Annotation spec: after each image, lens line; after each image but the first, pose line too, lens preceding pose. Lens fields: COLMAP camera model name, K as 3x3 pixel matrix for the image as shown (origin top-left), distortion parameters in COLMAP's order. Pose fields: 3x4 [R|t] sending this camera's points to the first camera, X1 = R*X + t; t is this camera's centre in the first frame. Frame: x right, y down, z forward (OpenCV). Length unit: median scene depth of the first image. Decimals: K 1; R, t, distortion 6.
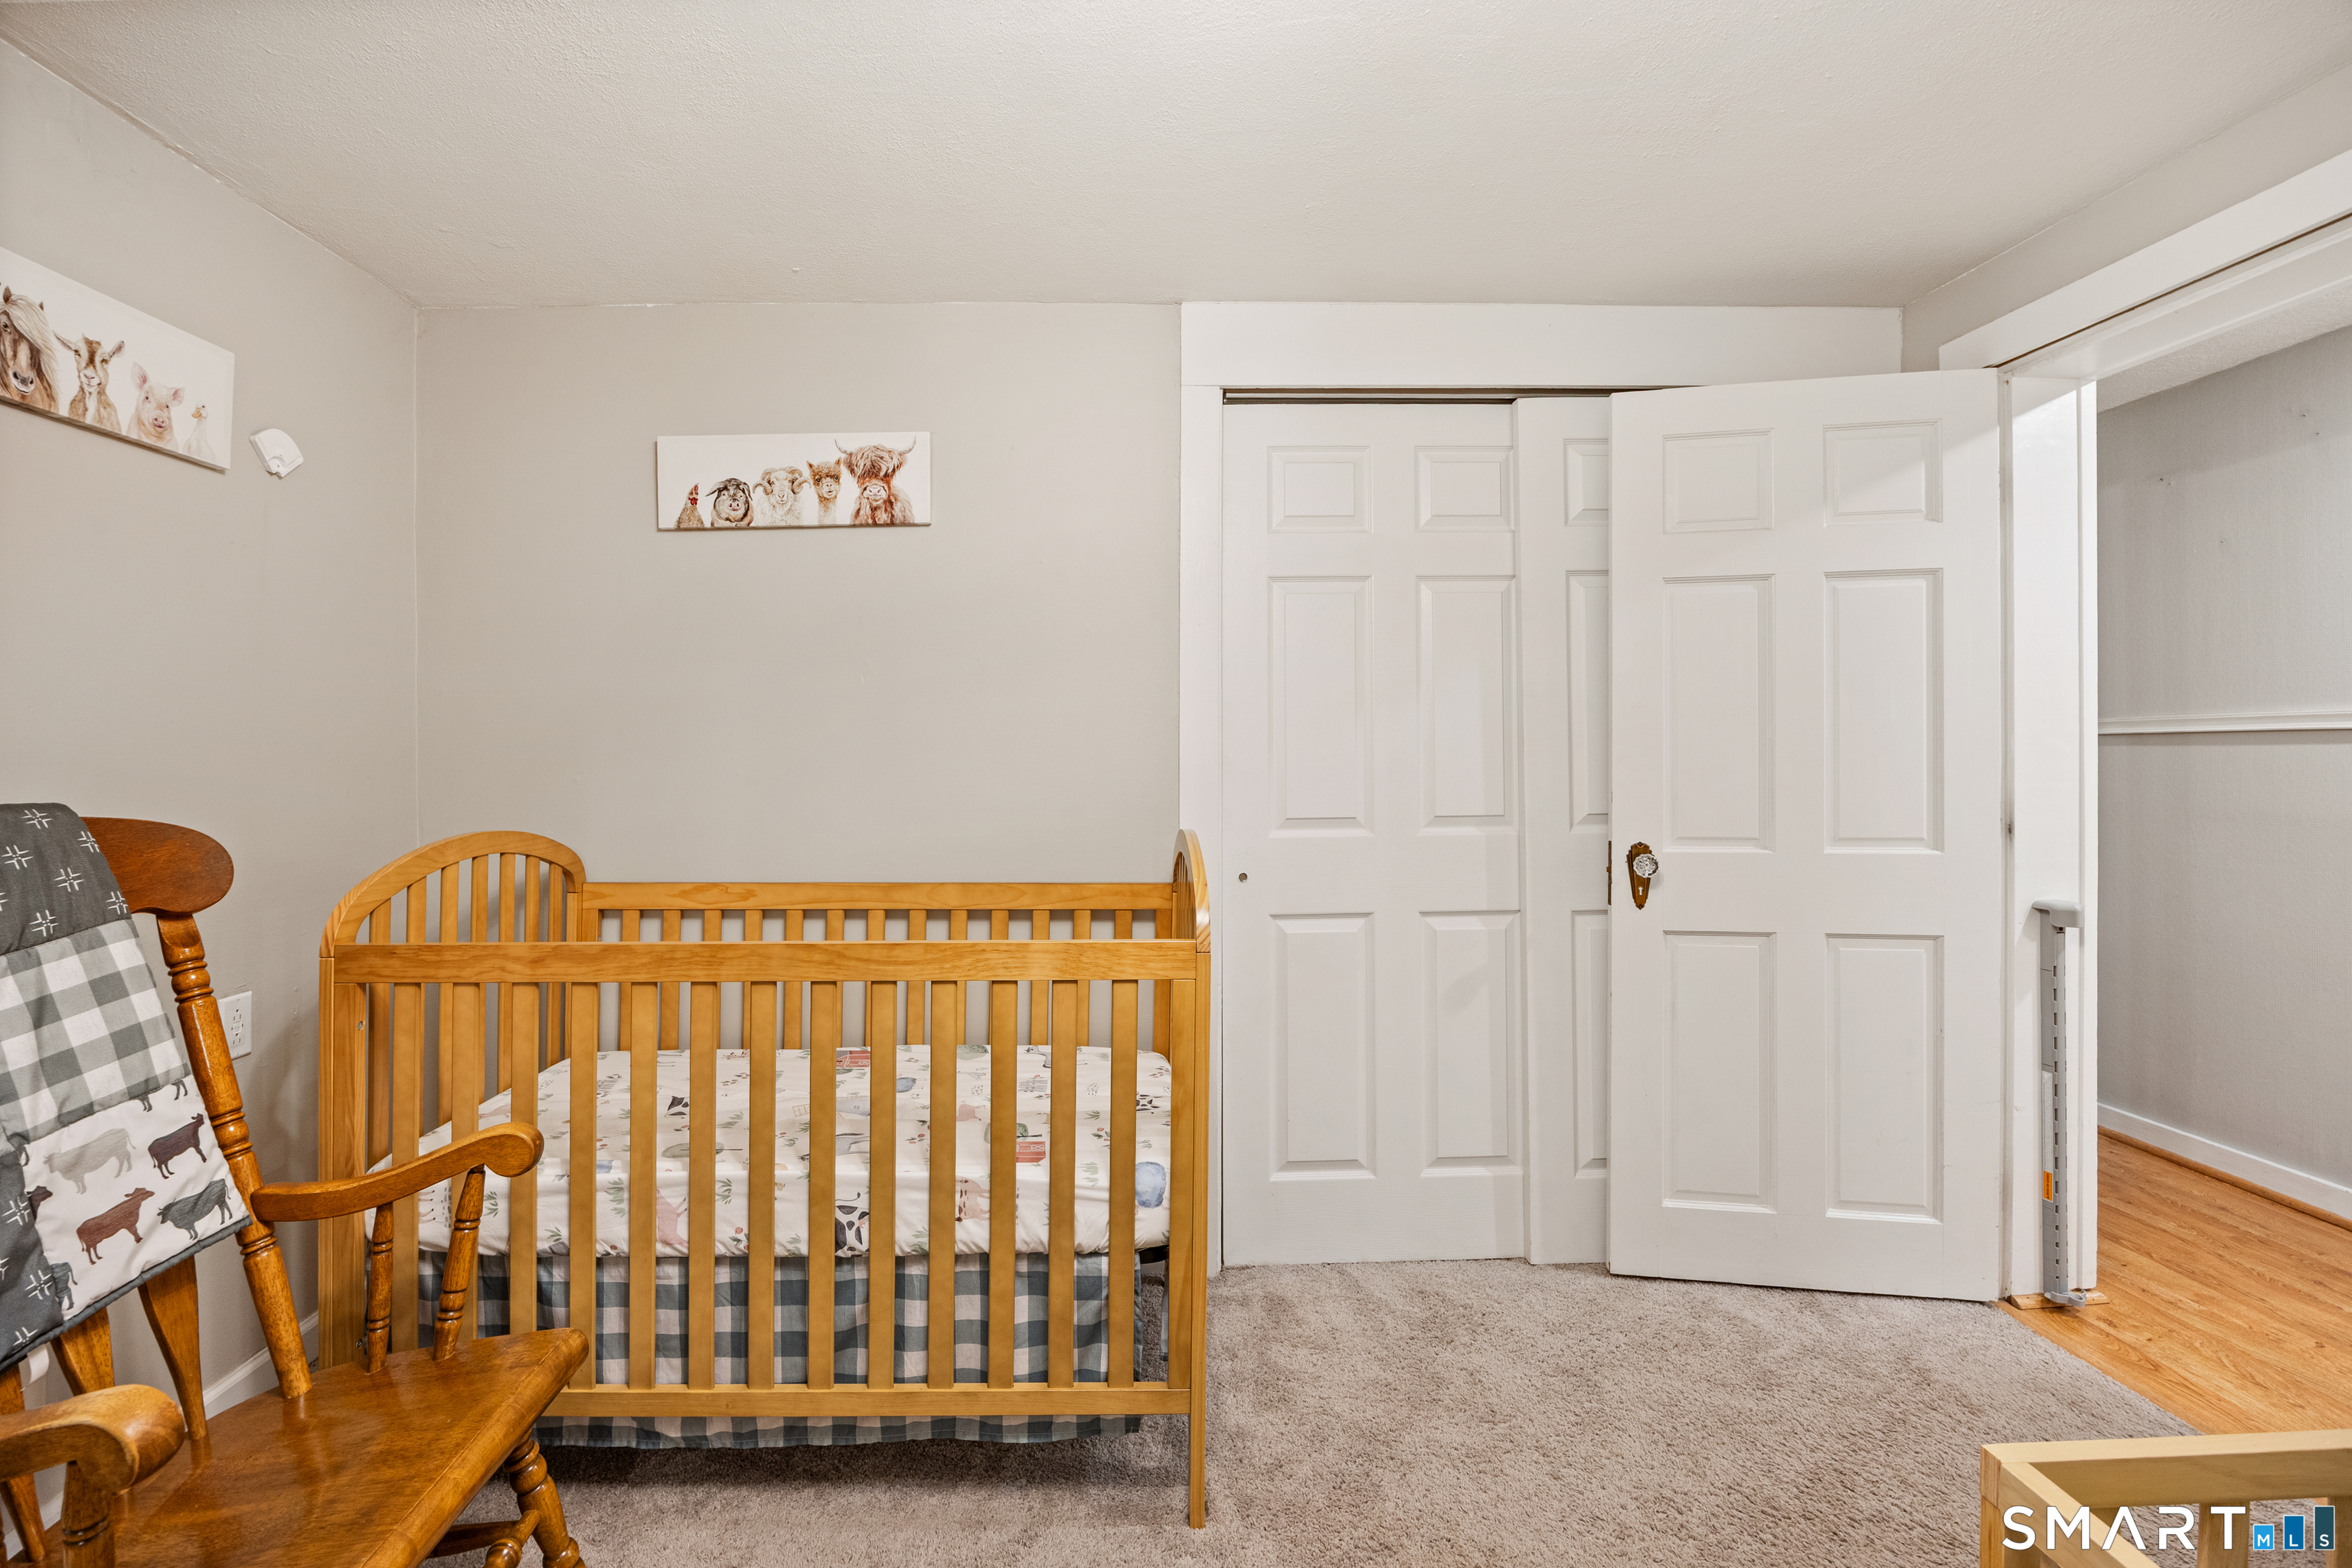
lens RADIAL K [[1011.1, 0, 1145.7], [0, 1011.1, 751.5], [0, 0, 1]] dist [-0.015333, 0.000763]
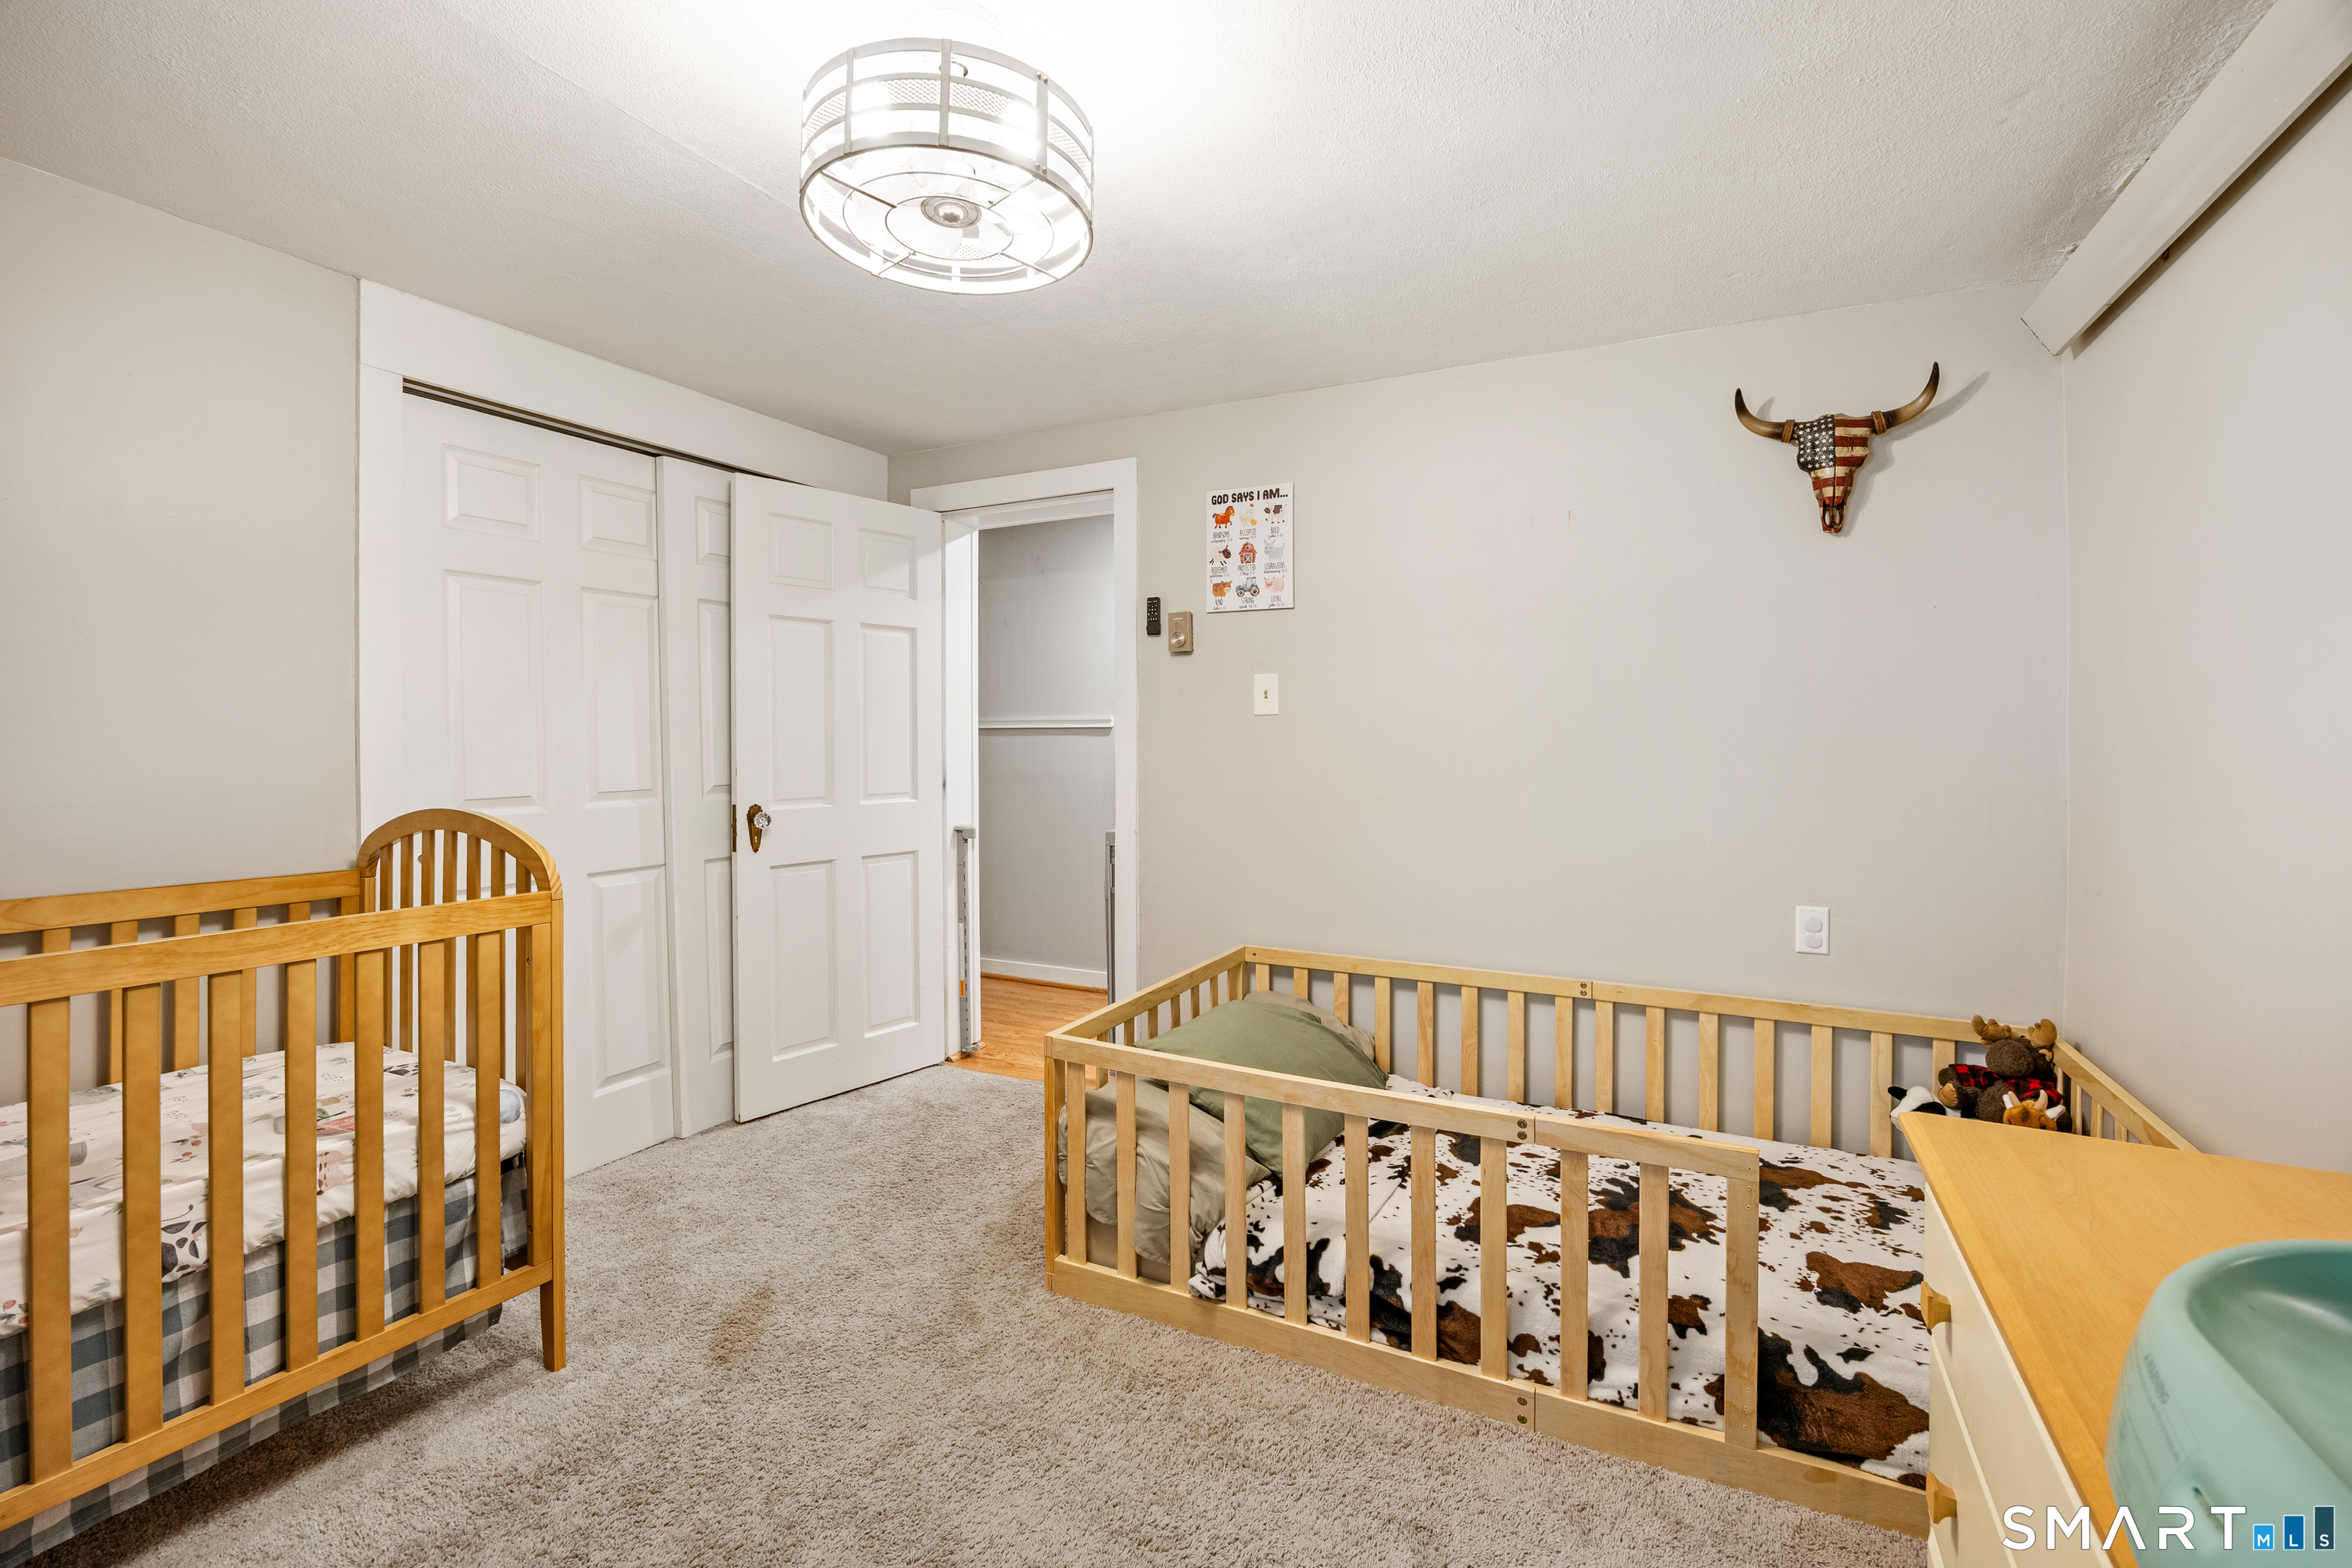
lens RADIAL K [[1043.2, 0, 1180.3], [0, 1043.2, 736.9], [0, 0, 1]] dist [-0.012966, 0.000331]
pose [[0.470323, 0.005794, 0.882475, -0.535226], [-0.000977, 0.999981, -0.006045, 0.006820], [-0.882494, 0.001981, 0.470320, -0.198573]]
